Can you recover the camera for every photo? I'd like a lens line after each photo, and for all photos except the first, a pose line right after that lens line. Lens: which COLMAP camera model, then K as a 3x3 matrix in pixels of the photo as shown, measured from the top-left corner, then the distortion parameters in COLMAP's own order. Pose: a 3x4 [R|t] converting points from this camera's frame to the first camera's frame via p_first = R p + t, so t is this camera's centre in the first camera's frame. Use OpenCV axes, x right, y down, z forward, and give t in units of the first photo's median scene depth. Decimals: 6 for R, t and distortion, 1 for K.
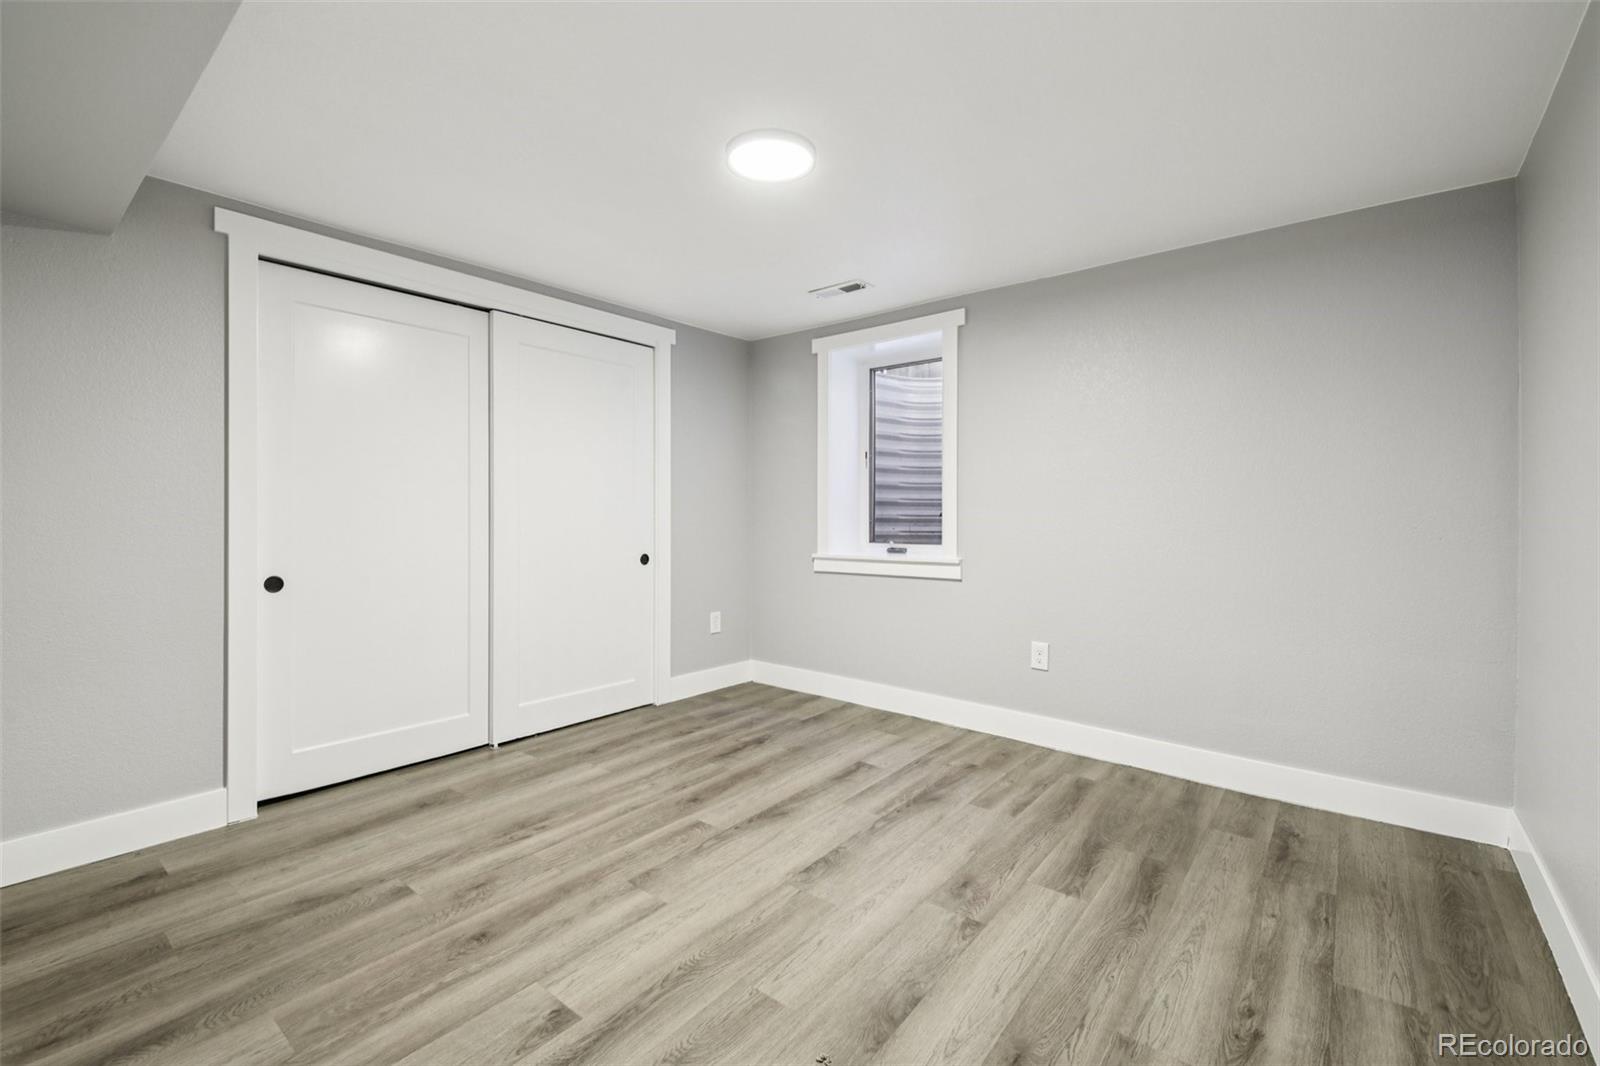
lens RADIAL K [[700.3, 0, 802.2], [0, 700.3, 518.7], [0, 0, 1]] dist [0.001680, -0.000485]
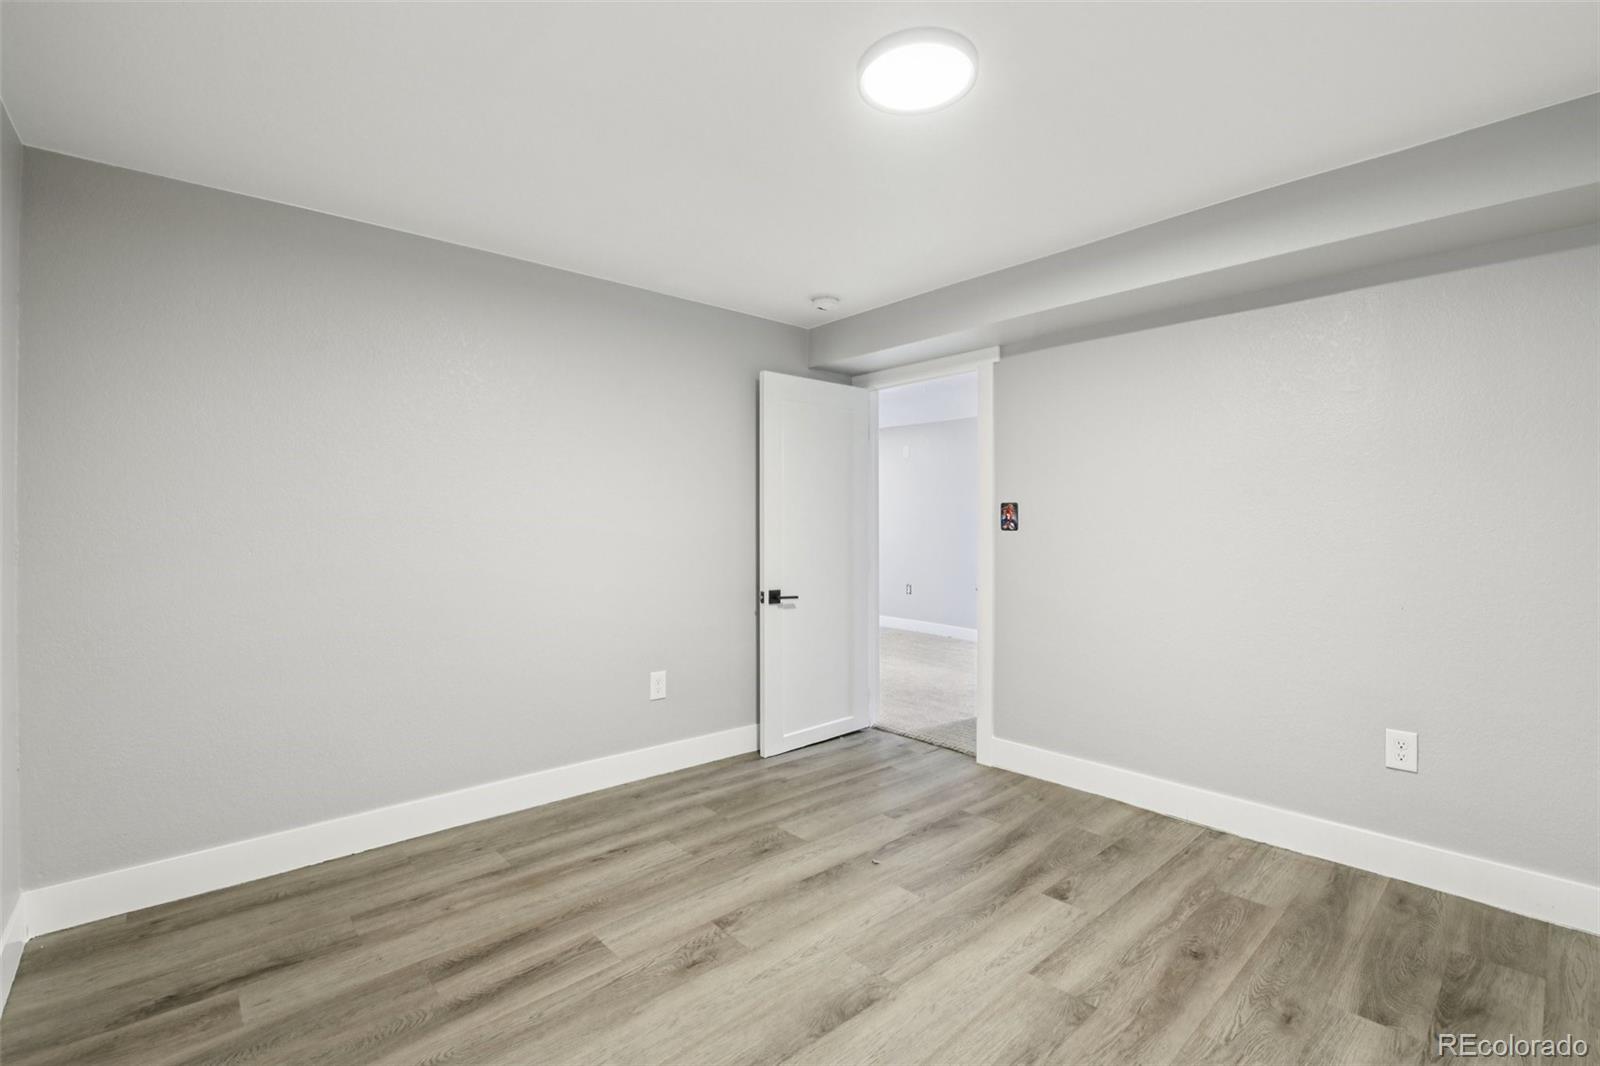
lens RADIAL K [[700.3, 0, 802.2], [0, 700.3, 518.7], [0, 0, 1]] dist [0.001680, -0.000485]
pose [[-0.986498, -0.002716, 0.163752, -0.049938], [-0.002312, 0.999994, 0.002658, -0.044342], [-0.163758, 0.002243, -0.986498, 1.965606]]
